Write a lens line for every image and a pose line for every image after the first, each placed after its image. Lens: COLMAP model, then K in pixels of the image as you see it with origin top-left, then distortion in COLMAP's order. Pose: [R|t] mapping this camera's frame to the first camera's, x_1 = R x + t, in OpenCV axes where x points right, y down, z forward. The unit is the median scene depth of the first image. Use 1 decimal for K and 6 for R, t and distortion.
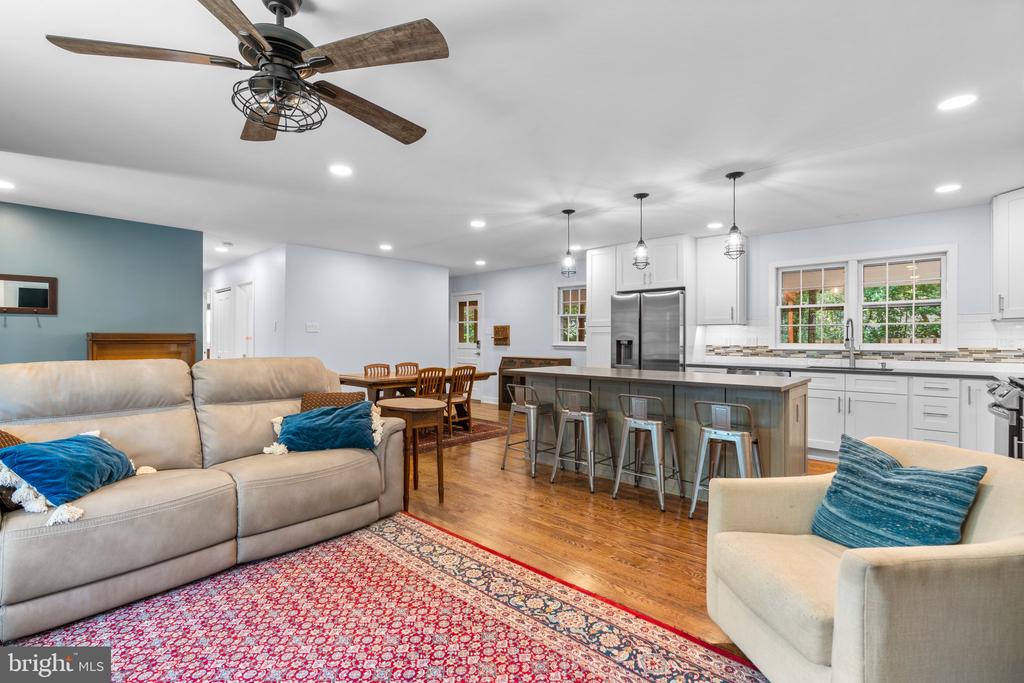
lens RADIAL K [[459.7, 0, 520.7], [0, 459.7, 337.7], [0, 0, 1]] dist [0.000734, 0.000081]
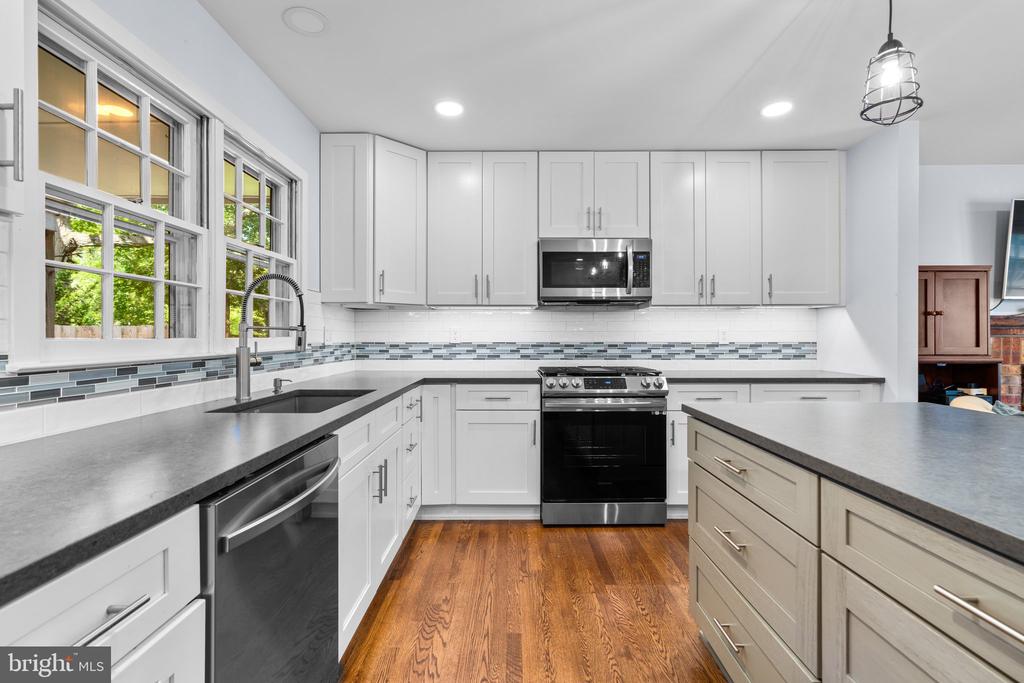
lens RADIAL K [[474.3, 0, 510.7], [0, 474.3, 335.1], [0, 0, 1]] dist [0.000036, 0.000162]
pose [[-0.661861, 0.000667, 0.749626, 0.363845], [-0.002129, 0.999994, -0.002770, 0.014422], [-0.749623, -0.003429, -0.661856, 1.541937]]
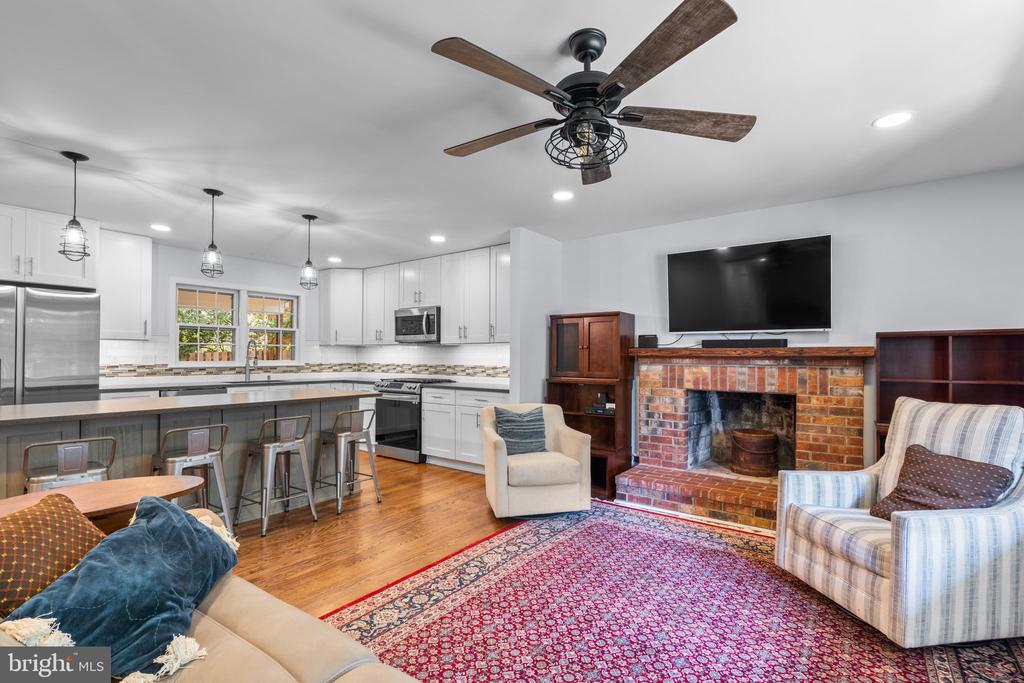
lens RADIAL K [[472.7, 0, 503.9], [0, 472.7, 349.9], [0, 0, 1]] dist [-0.013415, 0.000276]
pose [[-0.081038, 0.012935, 0.996627, -0.766254], [-0.008210, 0.999873, -0.013645, -0.006559], [-0.996677, -0.009288, -0.080921, 0.615480]]
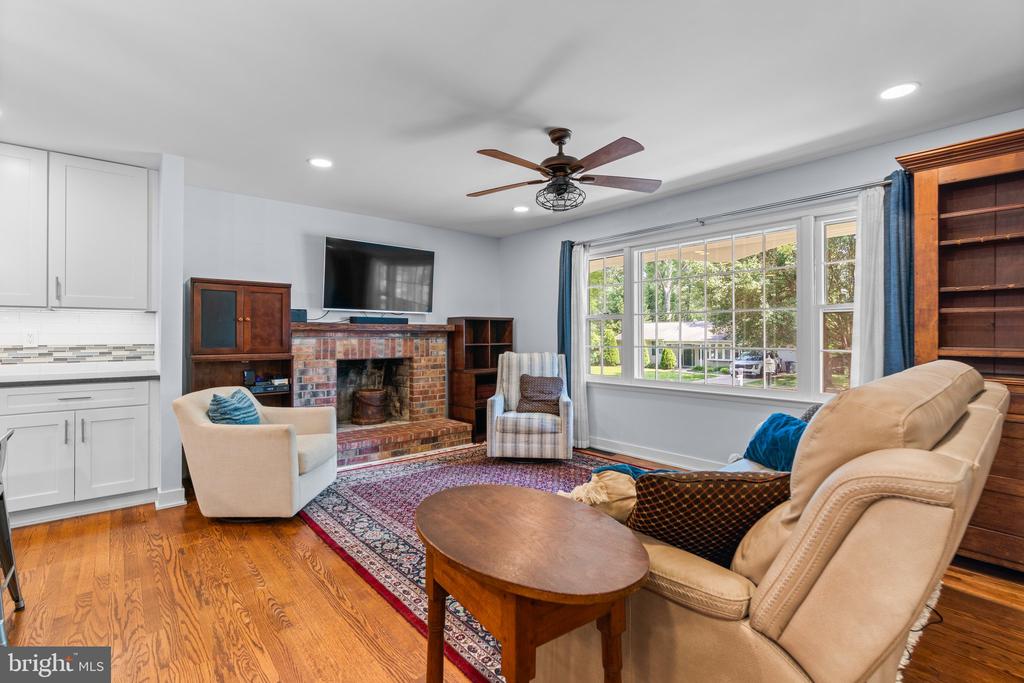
lens RADIAL K [[470.8, 0, 512.5], [0, 470.8, 335.9], [0, 0, 1]] dist [-0.005014, -0.000195]
pose [[-0.991282, 0.001036, 0.131756, -0.277617], [0.000421, 0.999989, -0.004692, 0.011953], [-0.131760, -0.004595, -0.991271, 1.328349]]
